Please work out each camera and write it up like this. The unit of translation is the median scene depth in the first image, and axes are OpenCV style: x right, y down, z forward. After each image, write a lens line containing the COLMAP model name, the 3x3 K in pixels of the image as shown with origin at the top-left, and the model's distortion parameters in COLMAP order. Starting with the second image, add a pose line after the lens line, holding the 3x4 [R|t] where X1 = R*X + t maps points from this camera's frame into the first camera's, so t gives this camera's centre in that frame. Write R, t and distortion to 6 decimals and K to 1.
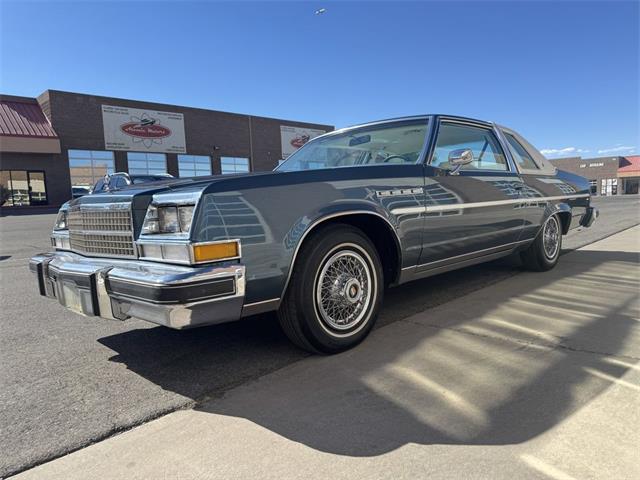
lens RADIAL K [[460.3, 0, 320.0], [0, 460.3, 240.0], [0, 0, 1]] dist [0.024277, -0.030321]
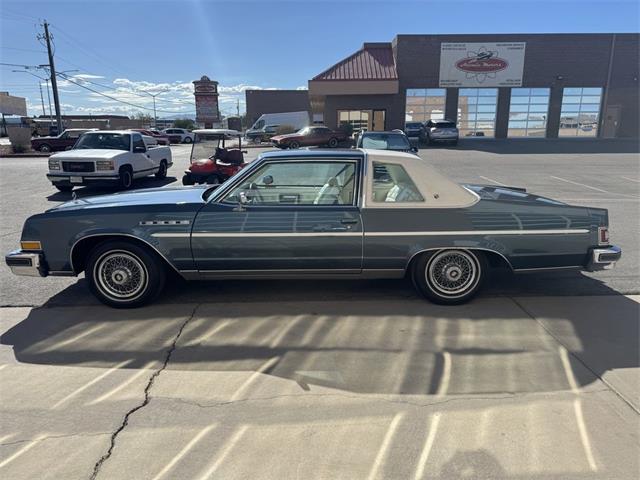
lens RADIAL K [[459.4, 0, 324.3], [0, 459.4, 244.2], [0, 0, 1]] dist [0.029217, -0.035033]
pose [[0.704363, 0.204741, -0.679672, 1.672786], [-0.085194, 0.974962, 0.205403, -0.412749], [0.704709, -0.086774, 0.704170, 0.291235]]
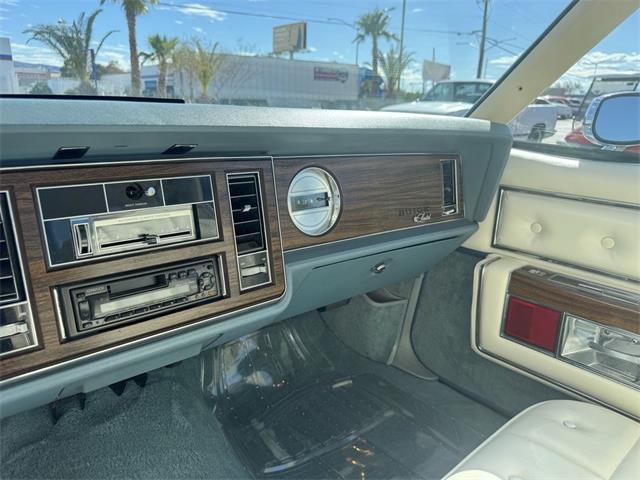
lens RADIAL K [[463.4, 0, 320.0], [0, 463.4, 240.0], [0, 0, 1]] dist [-0.017194, -0.000598]
pose [[-0.084507, 0.318254, -0.944231, 0.231632], [-0.101091, 0.939993, 0.325873, -0.249055], [0.991282, 0.122992, -0.047263, 1.515001]]
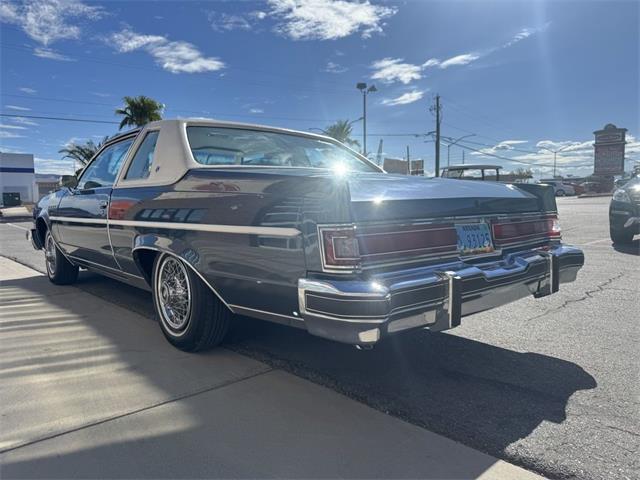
lens RADIAL K [[460.3, 0, 320.0], [0, 460.3, 240.0], [0, 0, 1]] dist [0.024277, -0.030321]
pose [[-0.075610, 0.128592, -0.988811, 1.867985], [-0.056765, 0.989486, 0.133021, -0.281410], [0.995520, 0.066188, -0.067515, 2.175382]]
